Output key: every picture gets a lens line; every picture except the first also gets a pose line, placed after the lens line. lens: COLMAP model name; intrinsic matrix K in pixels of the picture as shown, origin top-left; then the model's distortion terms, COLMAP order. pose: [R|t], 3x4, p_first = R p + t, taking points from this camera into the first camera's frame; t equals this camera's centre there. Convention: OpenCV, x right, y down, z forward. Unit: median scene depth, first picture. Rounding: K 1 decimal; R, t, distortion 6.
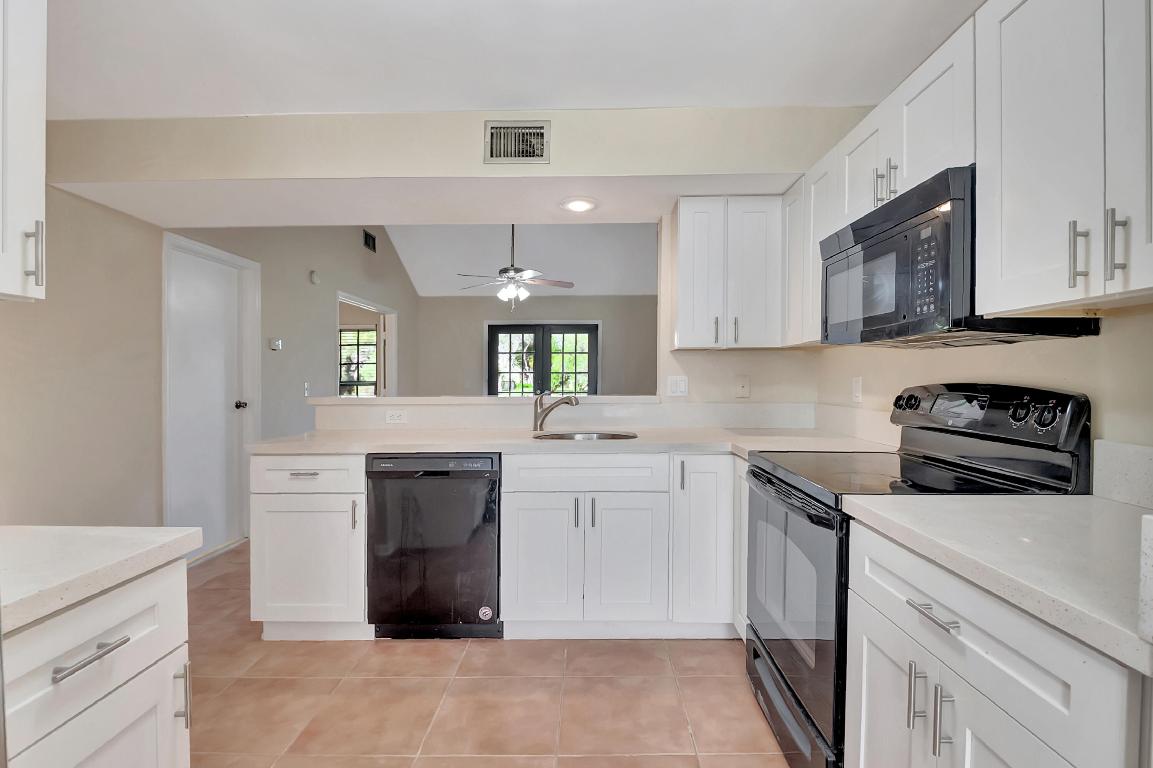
lens RADIAL K [[517.2, 0, 589.9], [0, 517.2, 362.8], [0, 0, 1]] dist [0.003596, -0.006643]
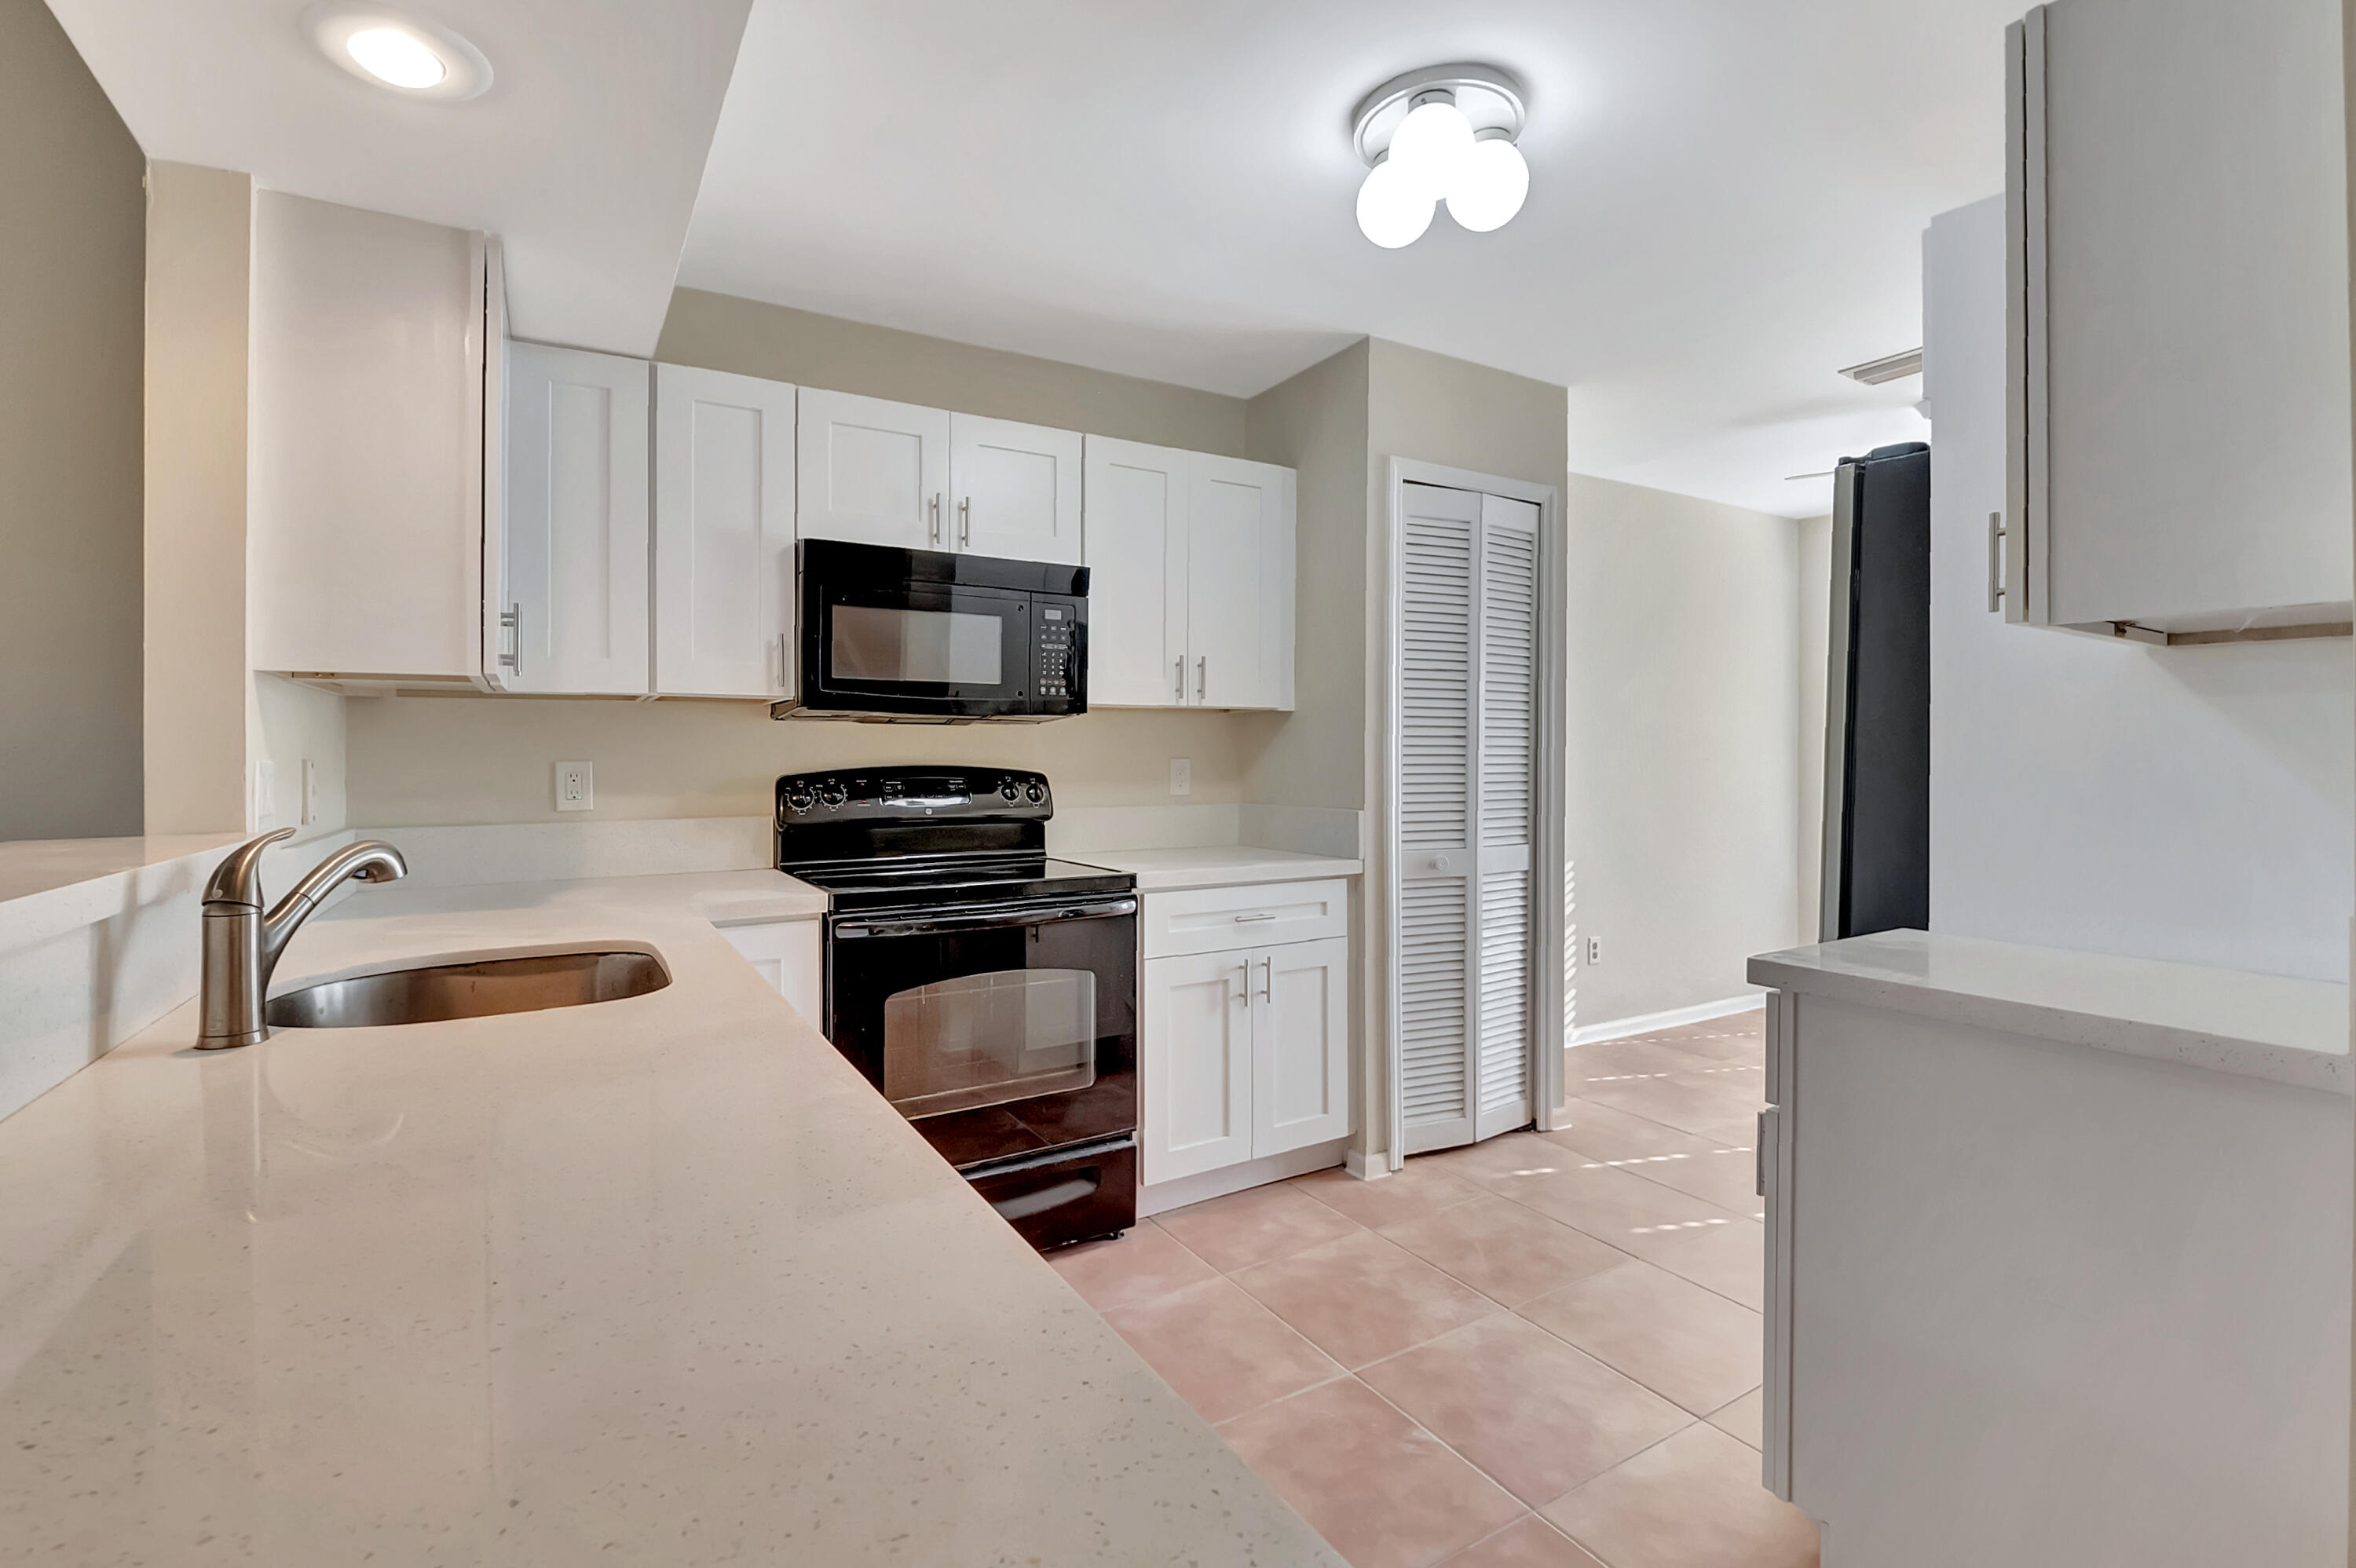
lens RADIAL K [[1056.8, 0, 1159.0], [0, 1056.8, 739.6], [0, 0, 1]] dist [0.003596, -0.006643]
pose [[-0.495147, 0.022637, 0.868514, -0.719744], [-0.010751, 0.999424, -0.032179, 0.032621], [-0.868743, -0.025270, -0.494618, 1.067166]]
